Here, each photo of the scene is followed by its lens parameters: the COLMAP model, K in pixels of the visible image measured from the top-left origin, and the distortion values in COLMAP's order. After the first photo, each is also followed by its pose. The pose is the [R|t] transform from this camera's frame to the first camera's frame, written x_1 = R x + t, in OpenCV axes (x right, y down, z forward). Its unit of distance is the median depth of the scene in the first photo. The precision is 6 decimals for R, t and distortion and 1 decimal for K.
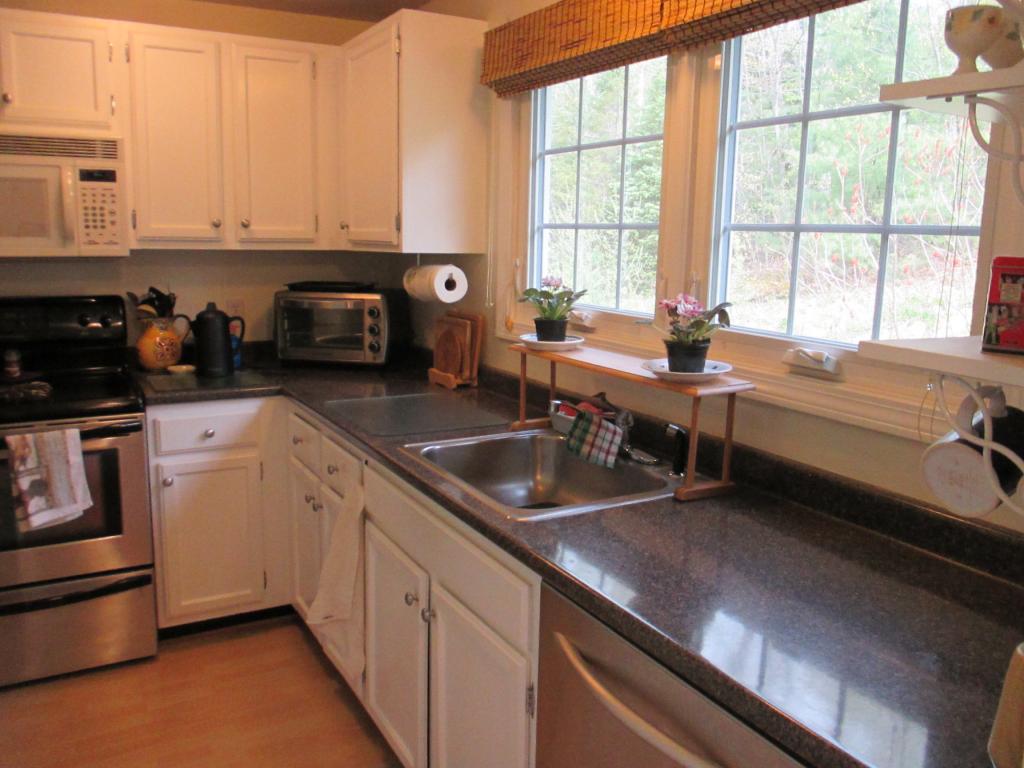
lens RADIAL K [[859.6, 0, 509.1], [0, 859.6, 365.0], [0, 0, 1]] dist [-0.012580, -0.014350]
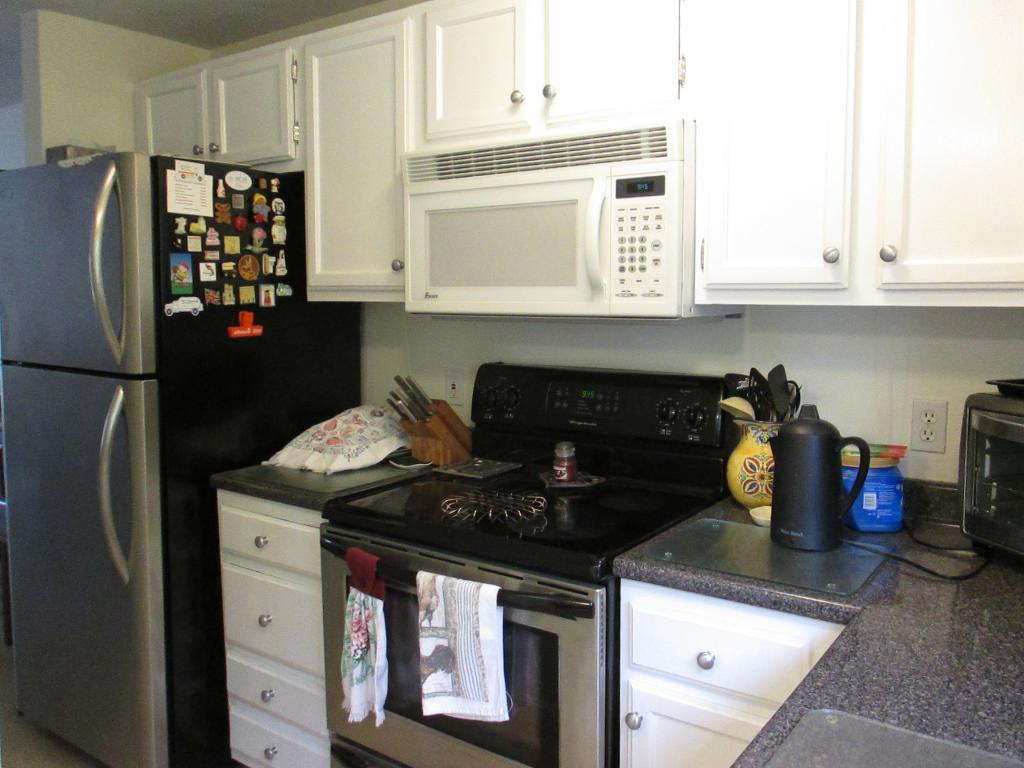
lens RADIAL K [[859.6, 0, 509.1], [0, 859.6, 365.0], [0, 0, 1]] dist [-0.012580, -0.014350]
pose [[0.417404, 0.063415, -0.906505, 0.056047], [-0.123793, 0.992230, 0.012411, -0.087839], [0.900249, 0.107039, 0.422012, 0.658757]]
